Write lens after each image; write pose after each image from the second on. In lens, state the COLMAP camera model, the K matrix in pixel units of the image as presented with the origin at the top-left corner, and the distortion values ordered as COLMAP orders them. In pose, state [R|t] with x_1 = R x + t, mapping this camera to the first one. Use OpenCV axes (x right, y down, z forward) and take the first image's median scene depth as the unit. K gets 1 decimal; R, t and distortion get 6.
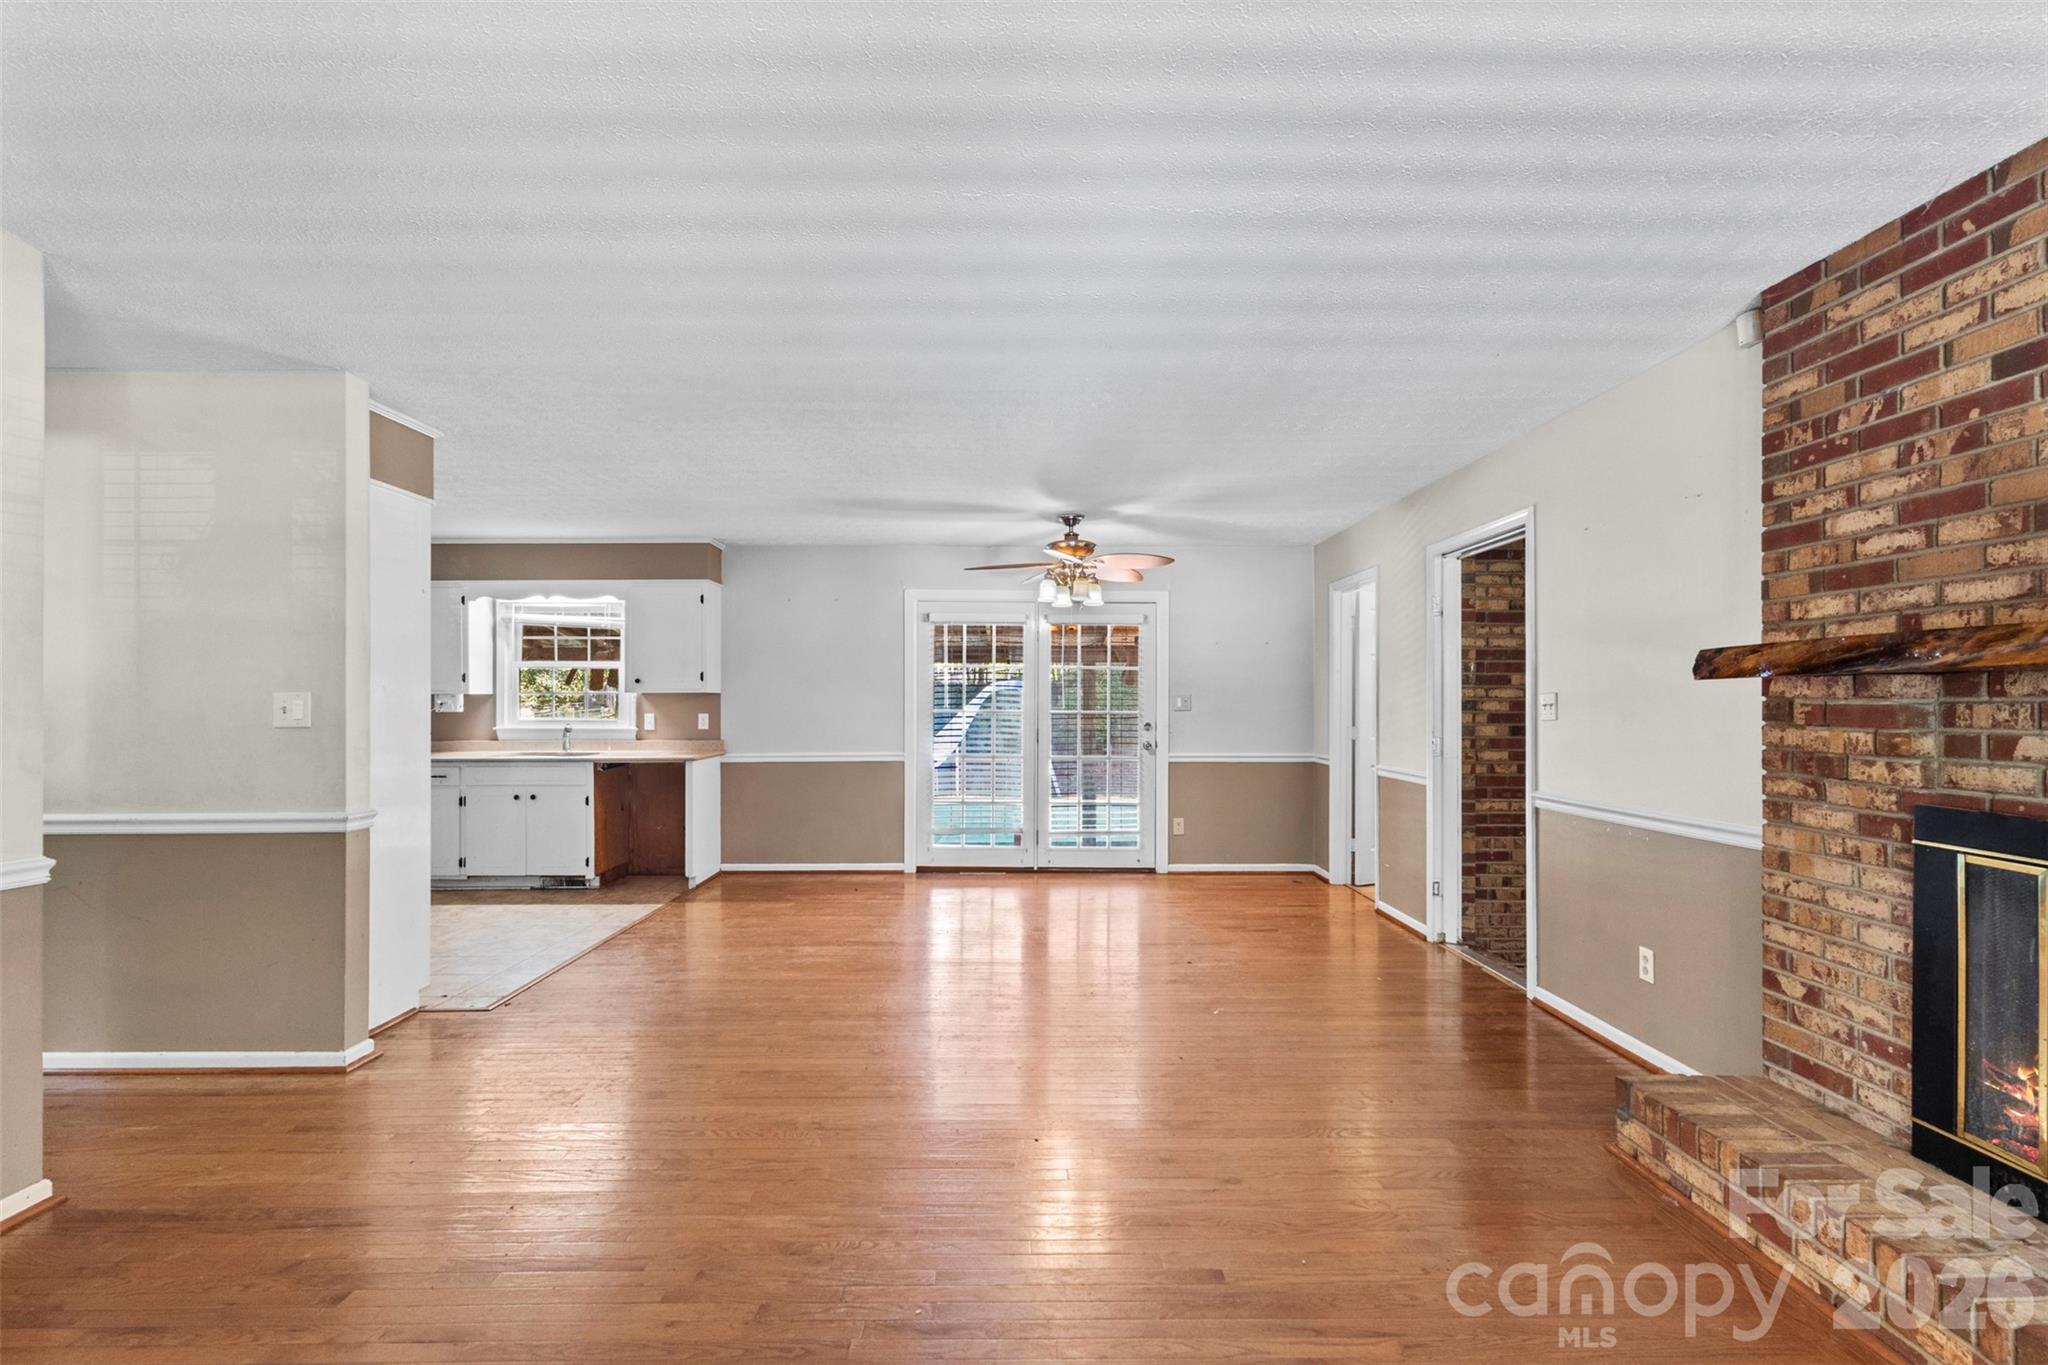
lens RADIAL K [[962.8, 0, 1022.6], [0, 962.8, 698.0], [0, 0, 1]] dist [0.020580, 0.001611]
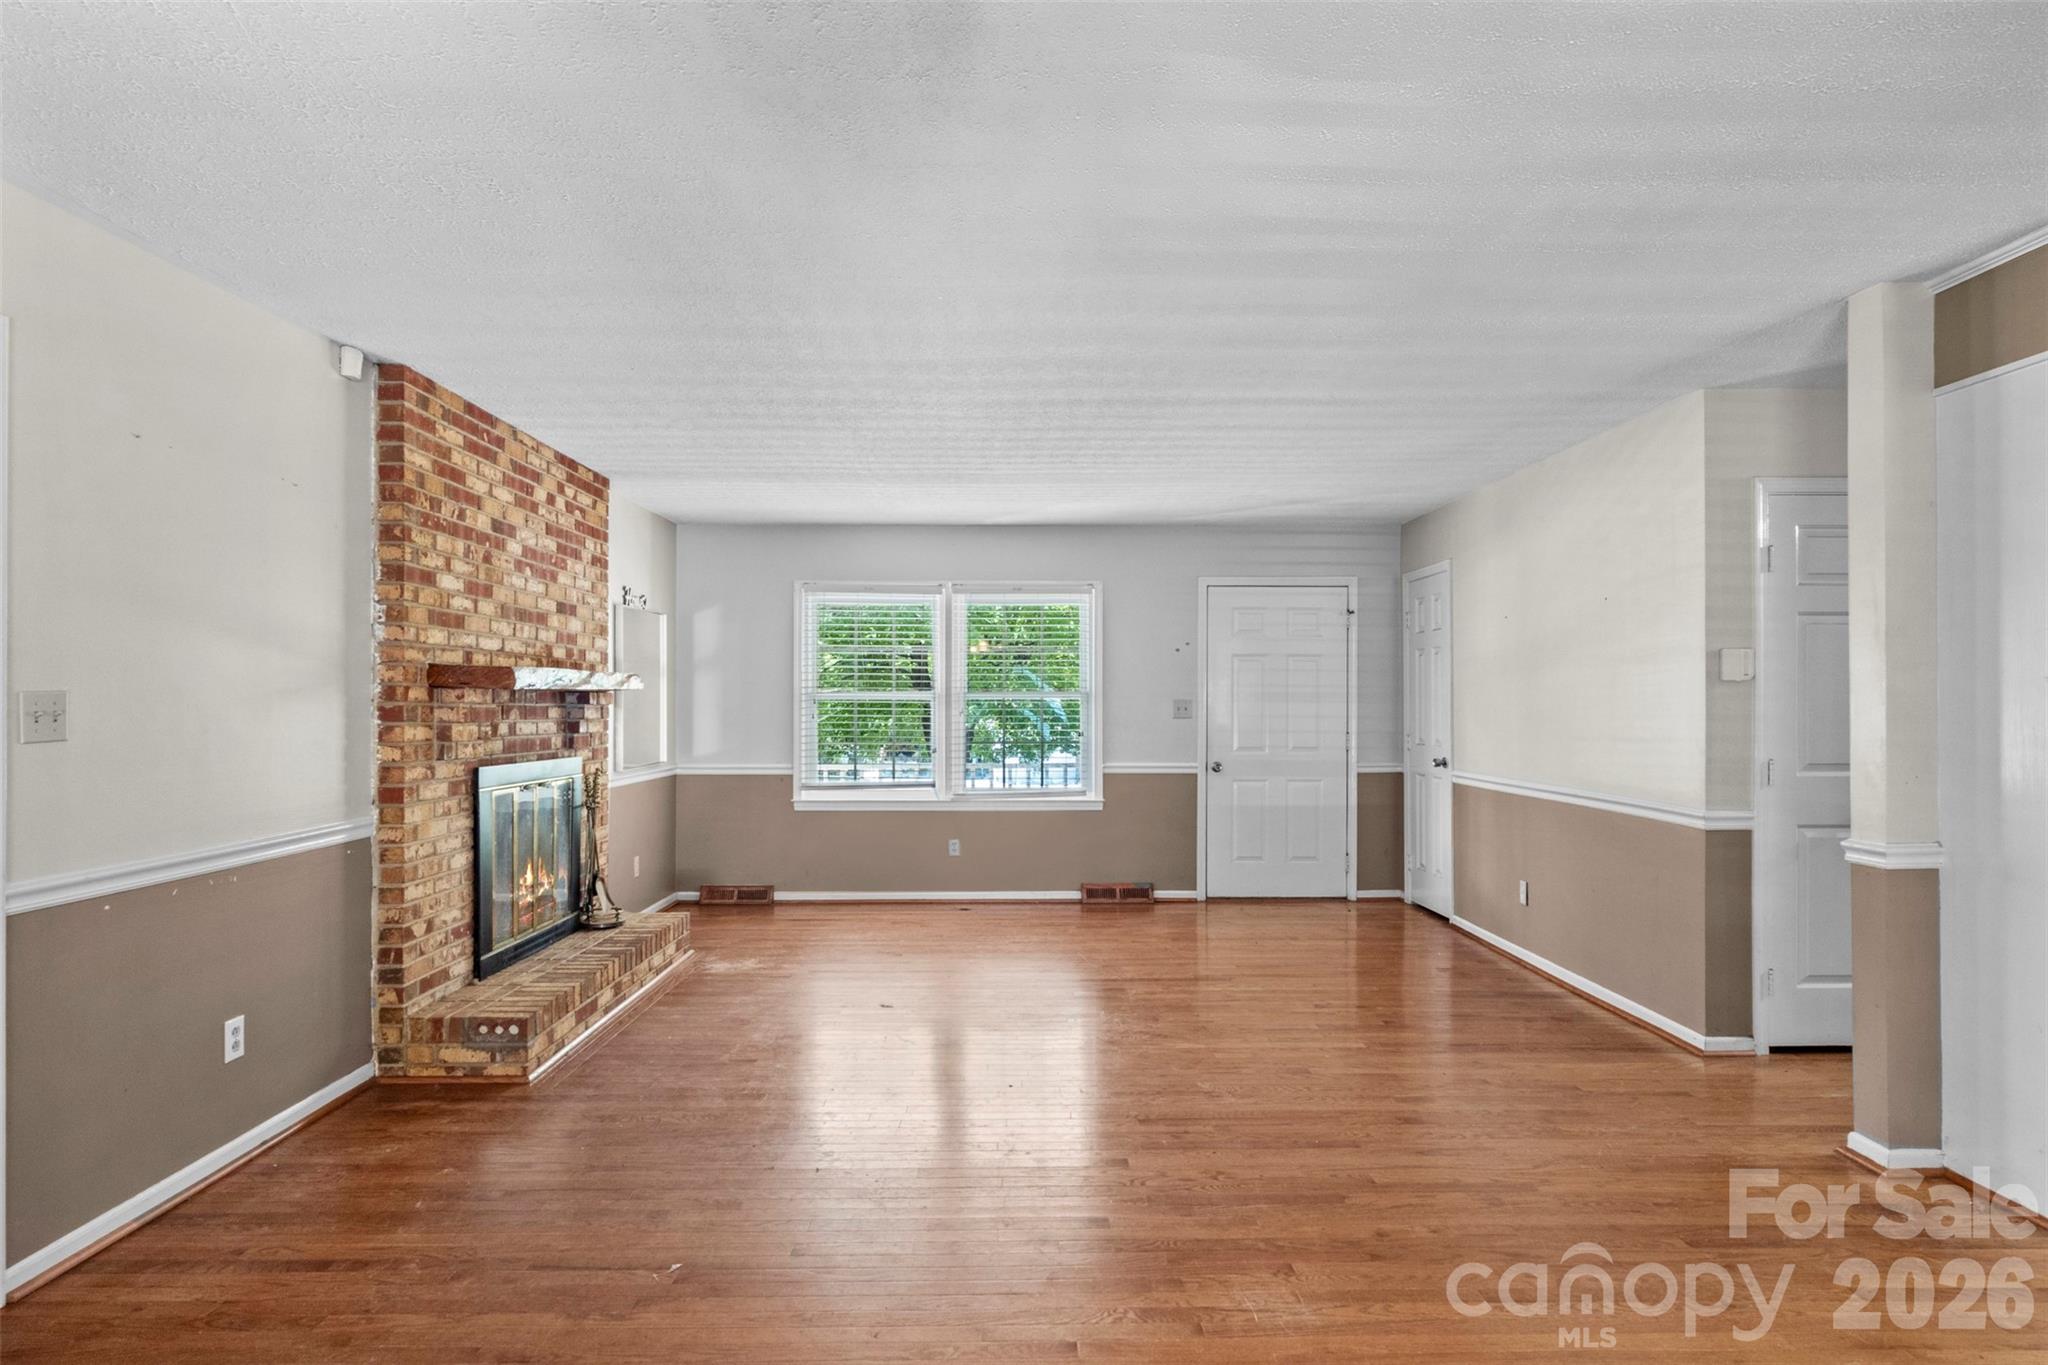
lens RADIAL K [[1091.1, 0, 1019.1], [0, 1091.1, 693.4], [0, 0, 1]] dist [0.022081, 0.000771]
pose [[-0.999992, 0.003378, 0.002318, -0.001072], [0.003347, 0.999906, -0.013320, 0.010282], [-0.002362, -0.013312, -0.999909, 2.667188]]
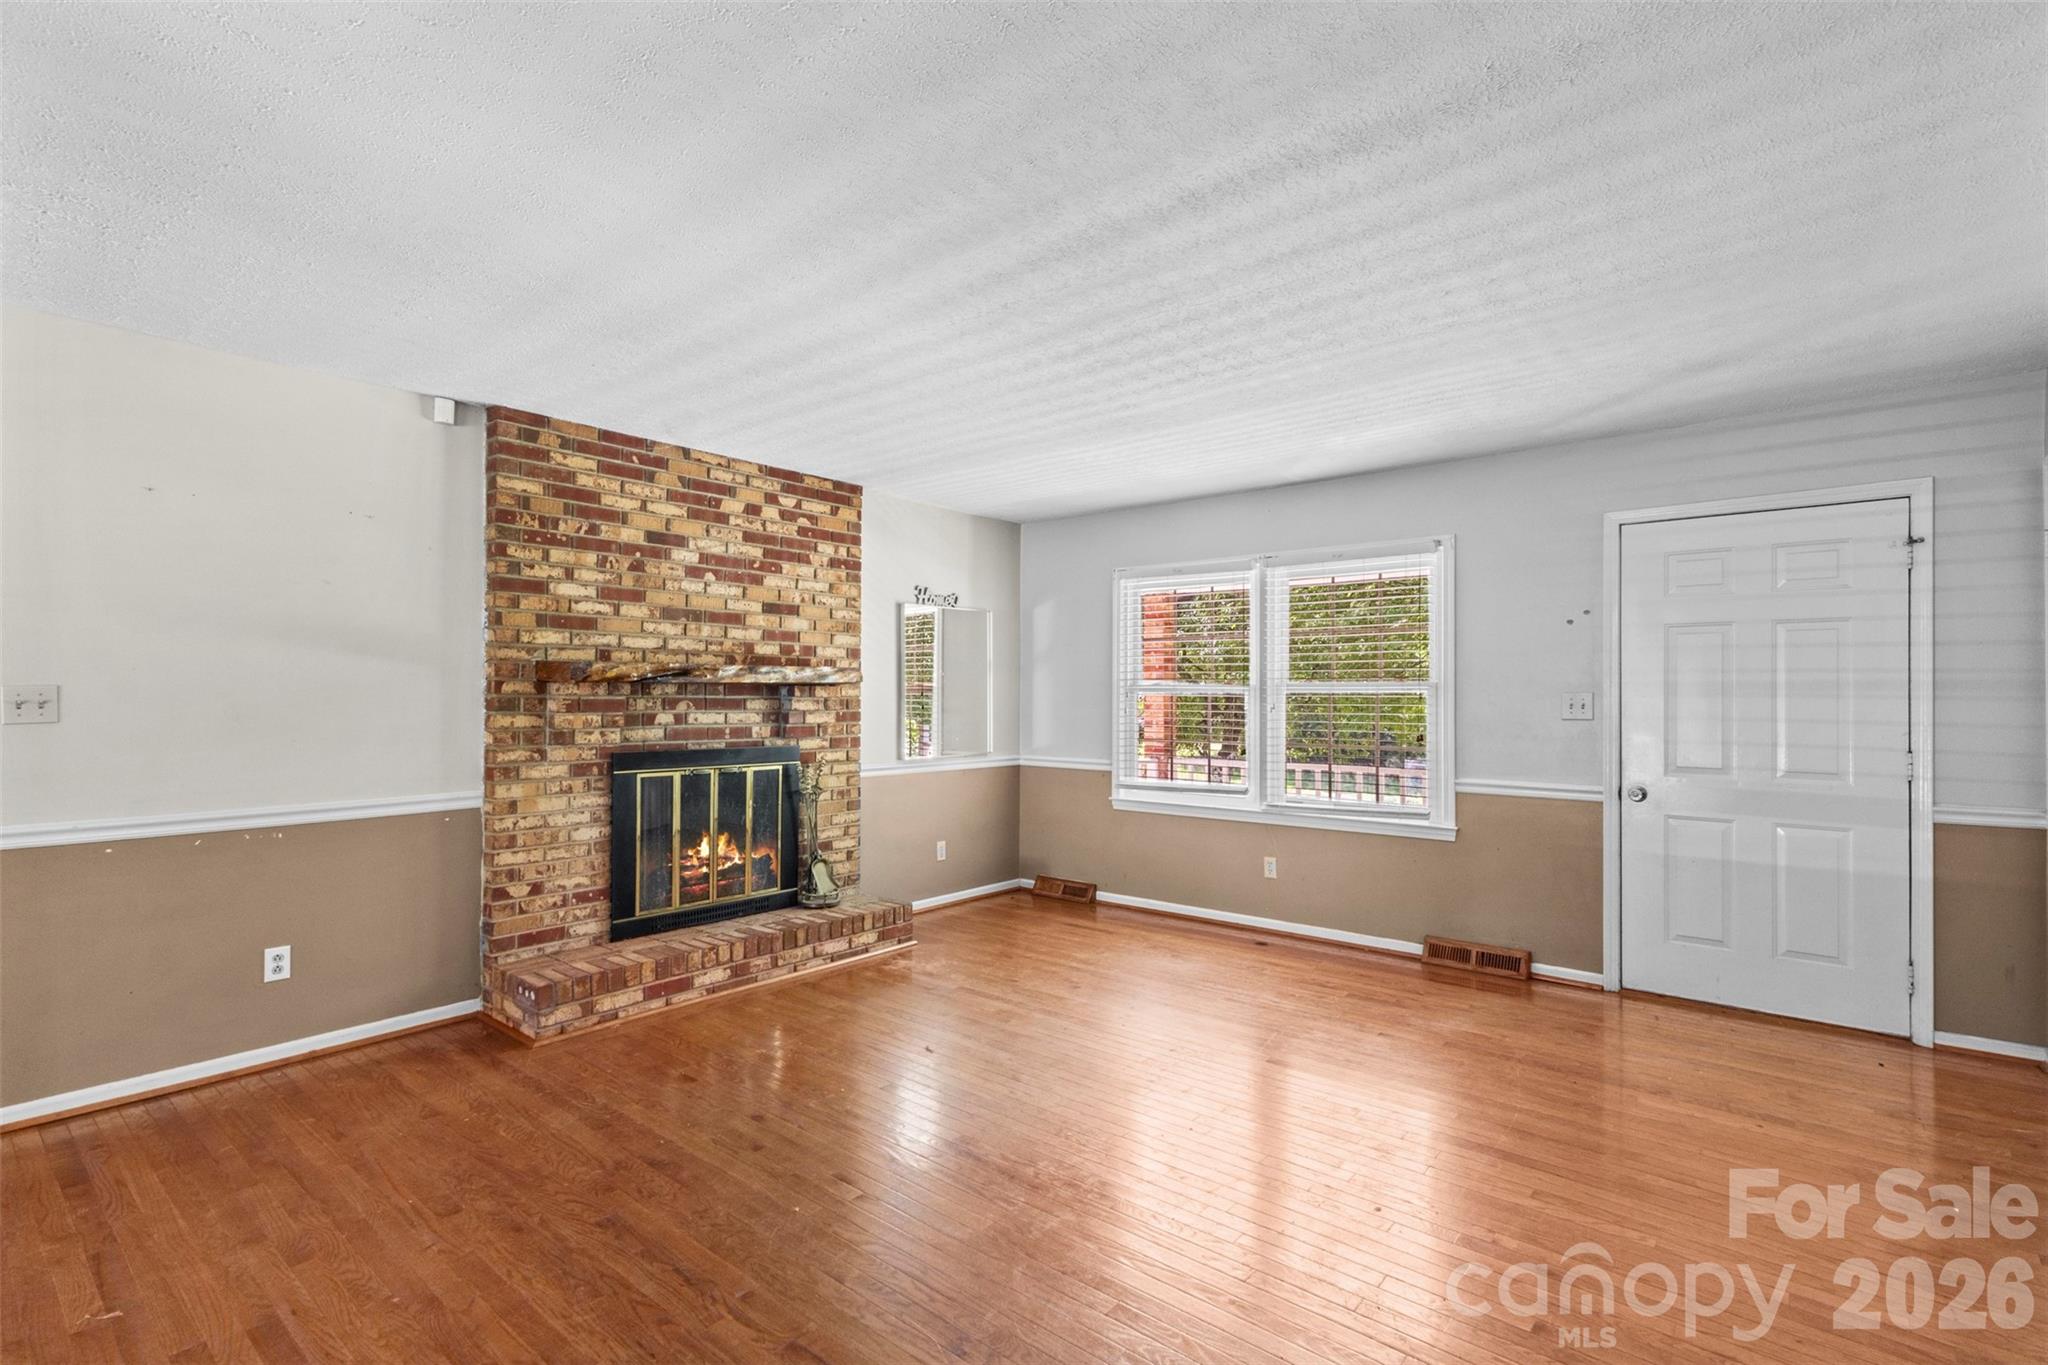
lens RADIAL K [[962.8, 0, 1022.6], [0, 962.8, 685.3], [0, 0, 1]] dist [0.020580, 0.001611]
pose [[-0.759456, 0.007729, 0.650513, -0.816368], [-0.003308, 0.999871, -0.015742, 0.006492], [-0.650550, -0.014107, -0.759332, 1.773295]]
